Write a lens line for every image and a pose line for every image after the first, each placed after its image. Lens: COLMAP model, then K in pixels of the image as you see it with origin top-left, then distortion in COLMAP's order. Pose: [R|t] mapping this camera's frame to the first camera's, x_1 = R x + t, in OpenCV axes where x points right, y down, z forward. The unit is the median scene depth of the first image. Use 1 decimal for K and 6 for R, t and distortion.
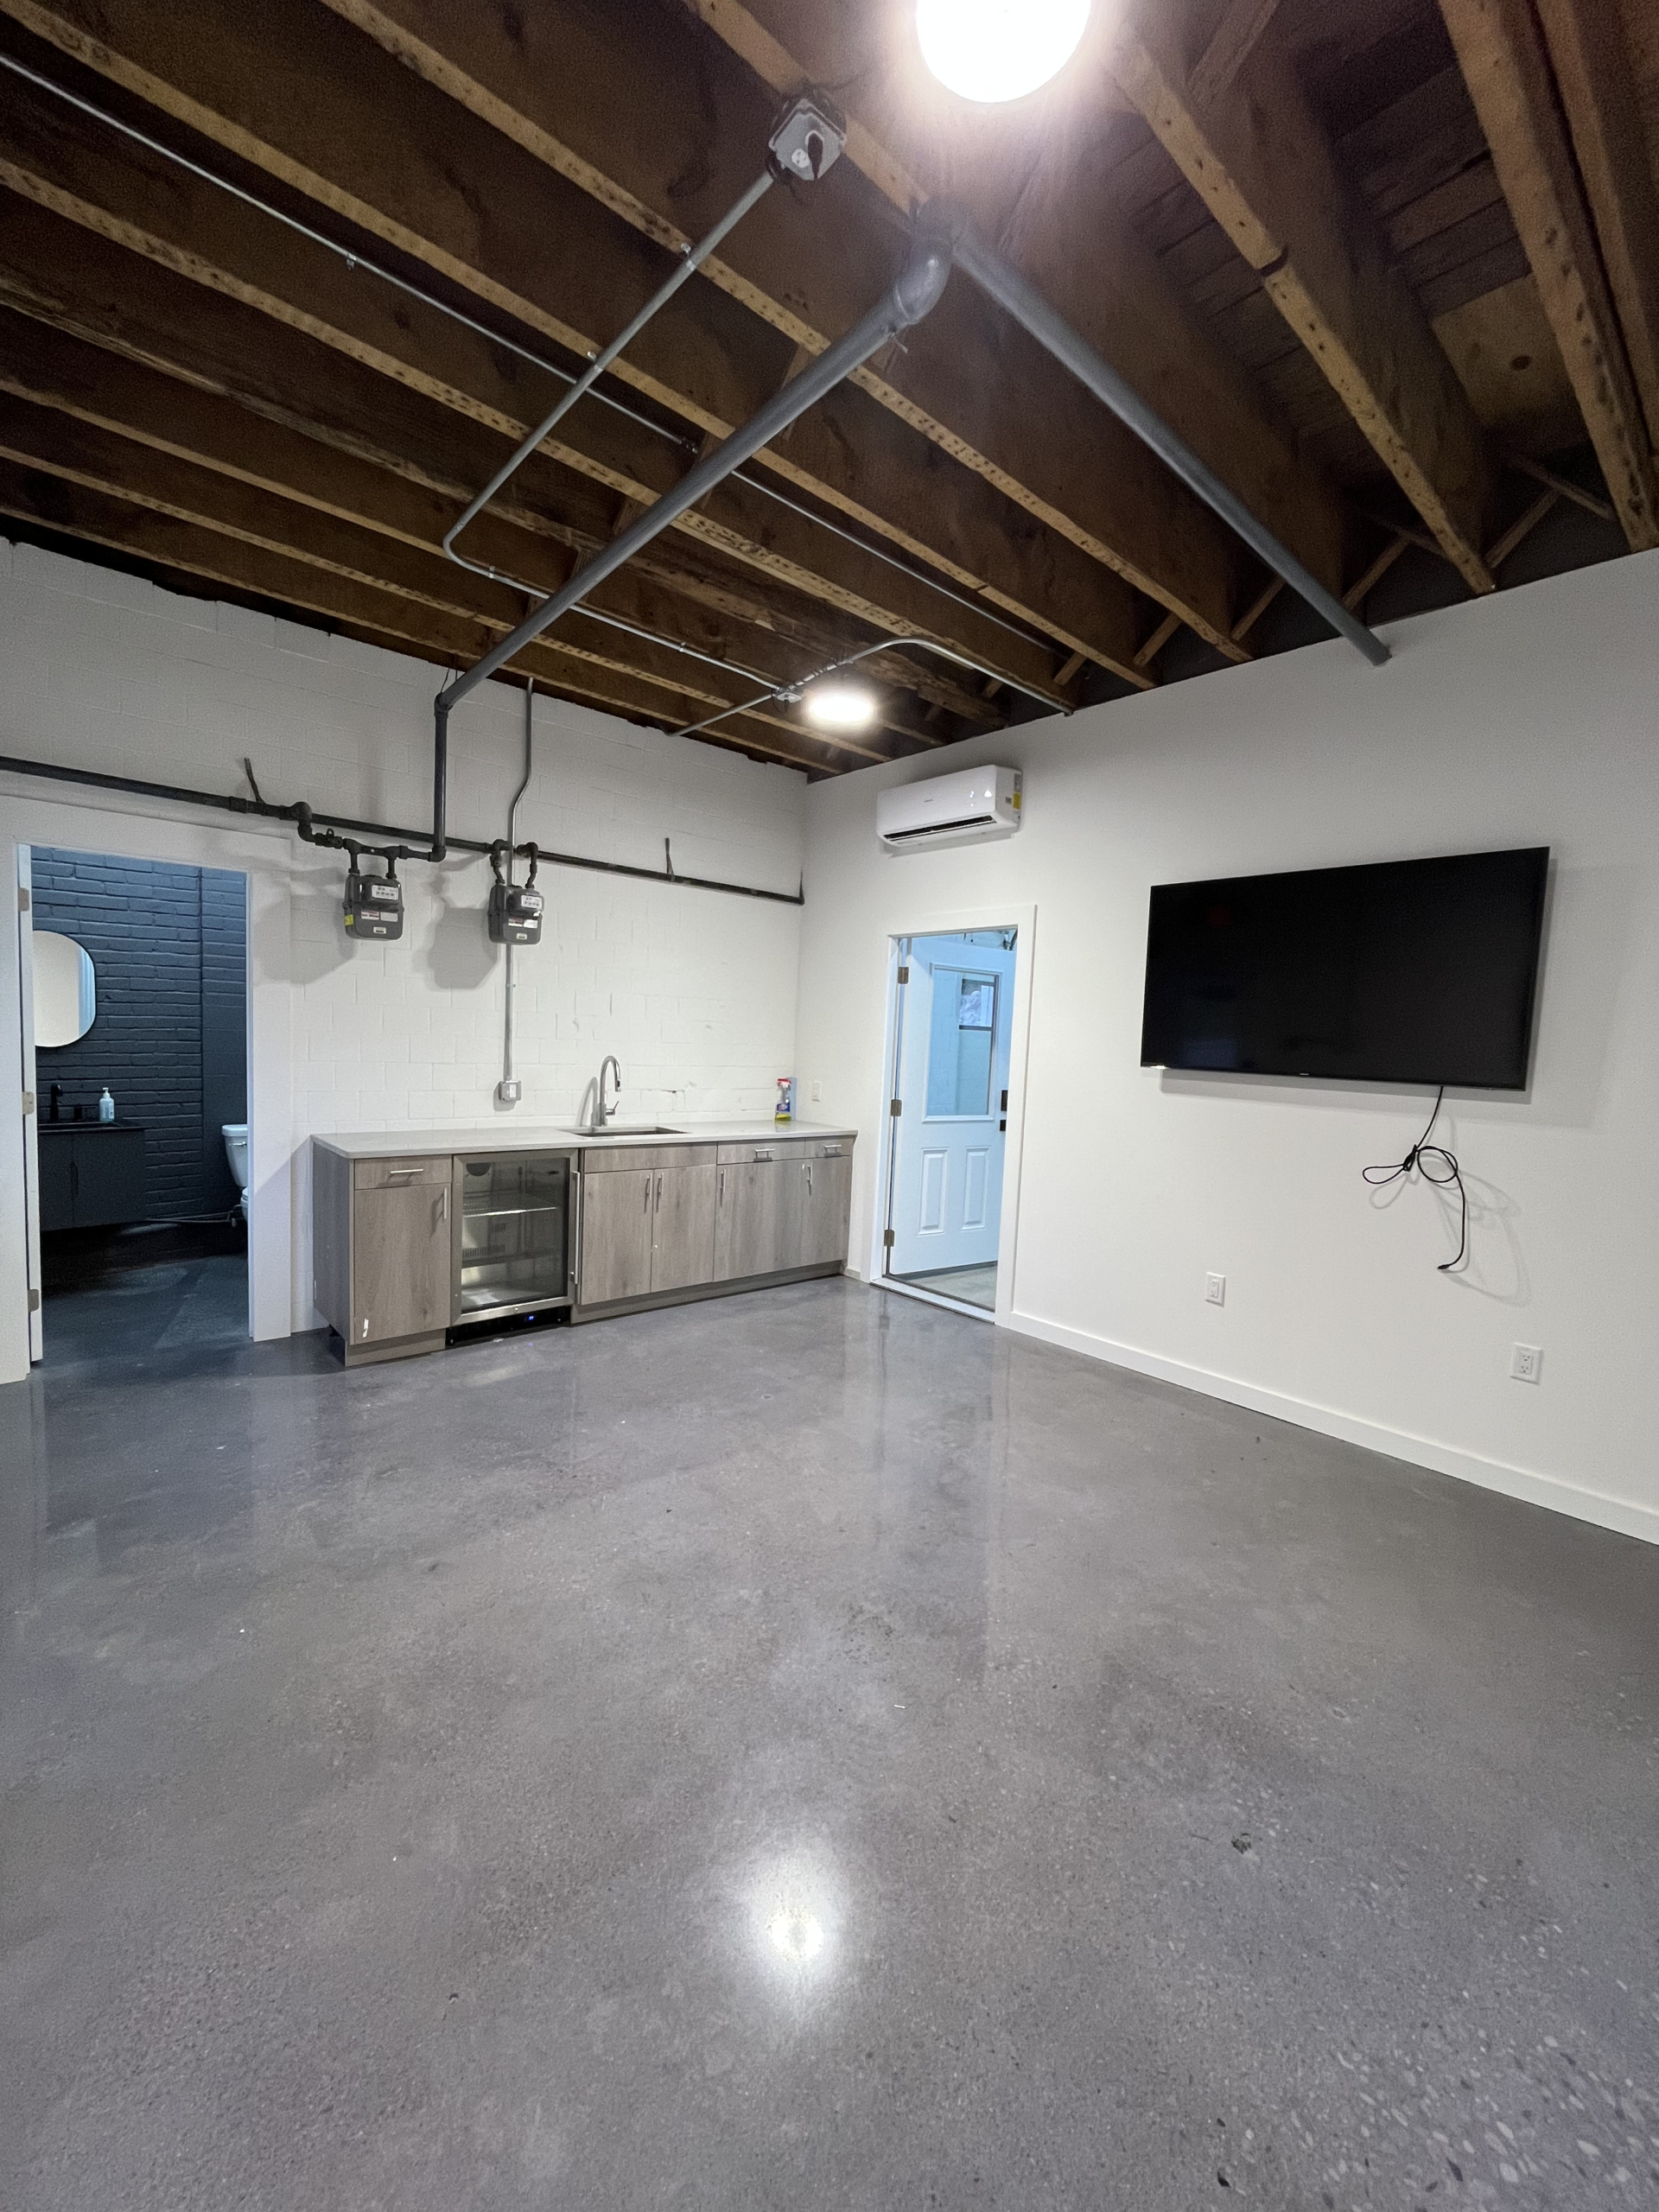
lens RADIAL K [[890.7, 0, 822.5], [0, 890.7, 1104.9], [0, 0, 1]] dist [-0.001581, -0.000259]
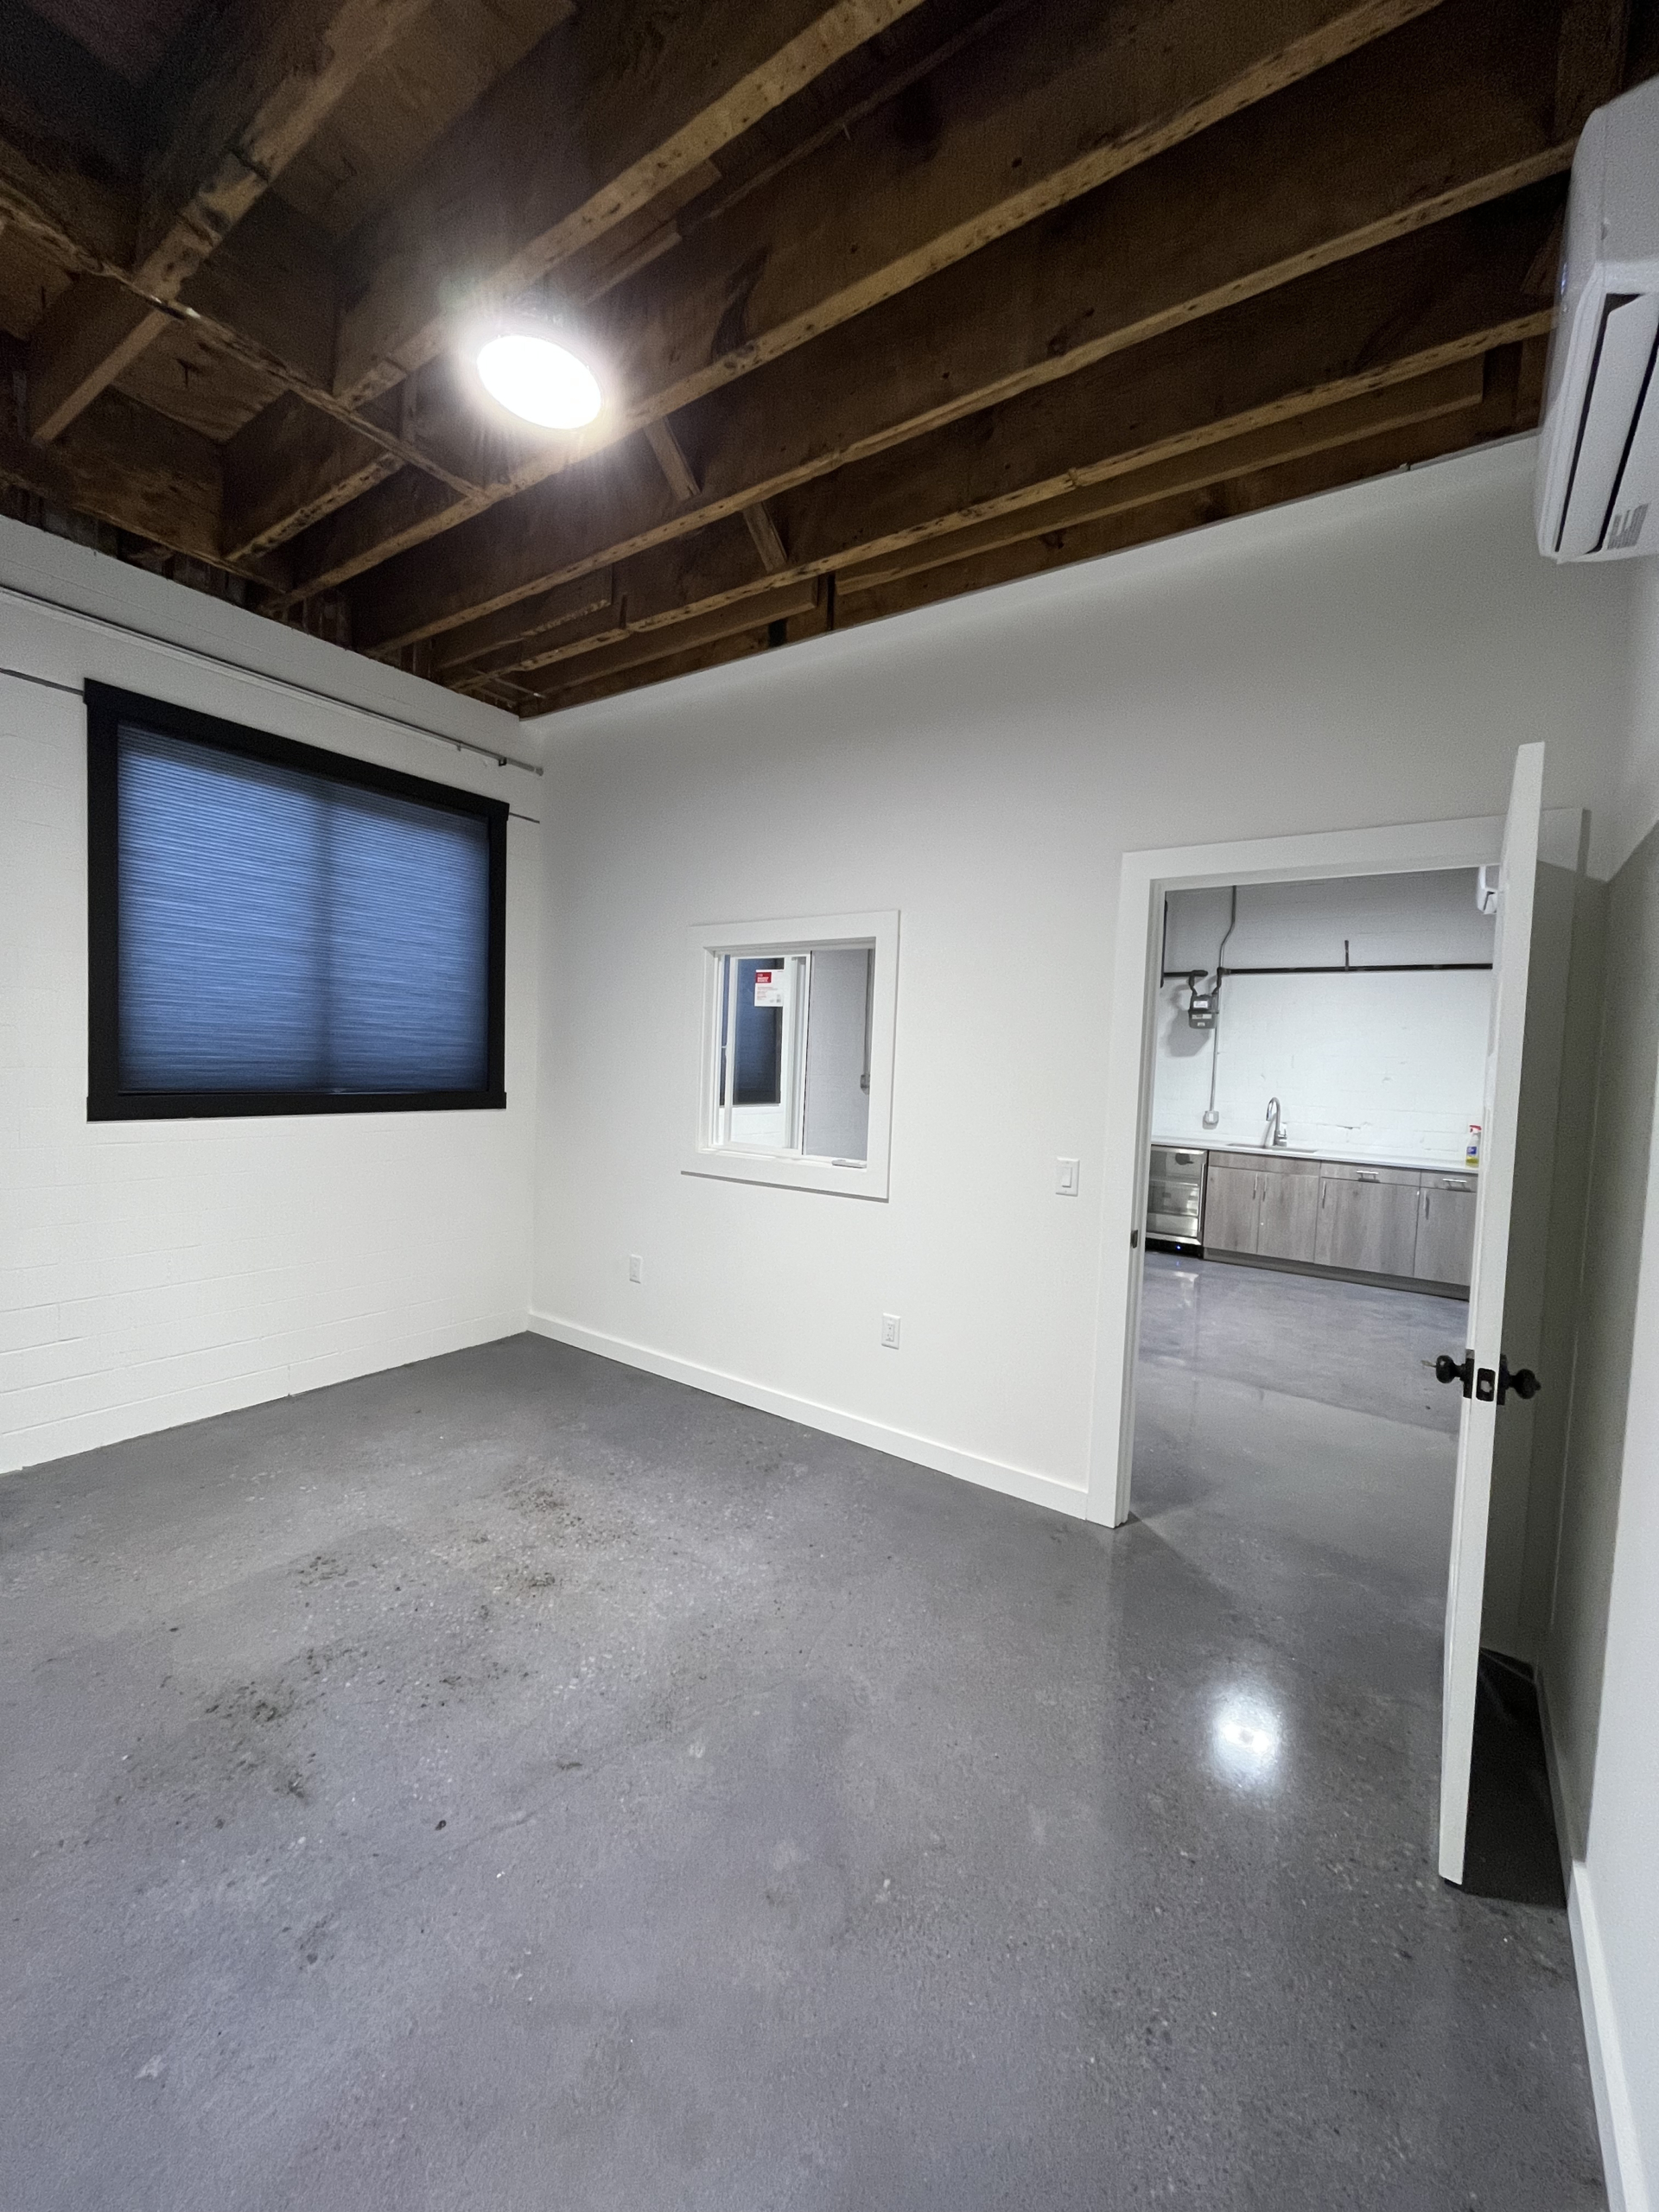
lens RADIAL K [[890.7, 0, 830.9], [0, 890.7, 1107.1], [0, 0, 1]] dist [-0.001581, -0.000259]
pose [[0.251822, 0.023704, -0.967483, 1.041704], [-0.100760, 0.994909, -0.001850, 0.039193], [0.962514, 0.097950, 0.252928, -0.085986]]
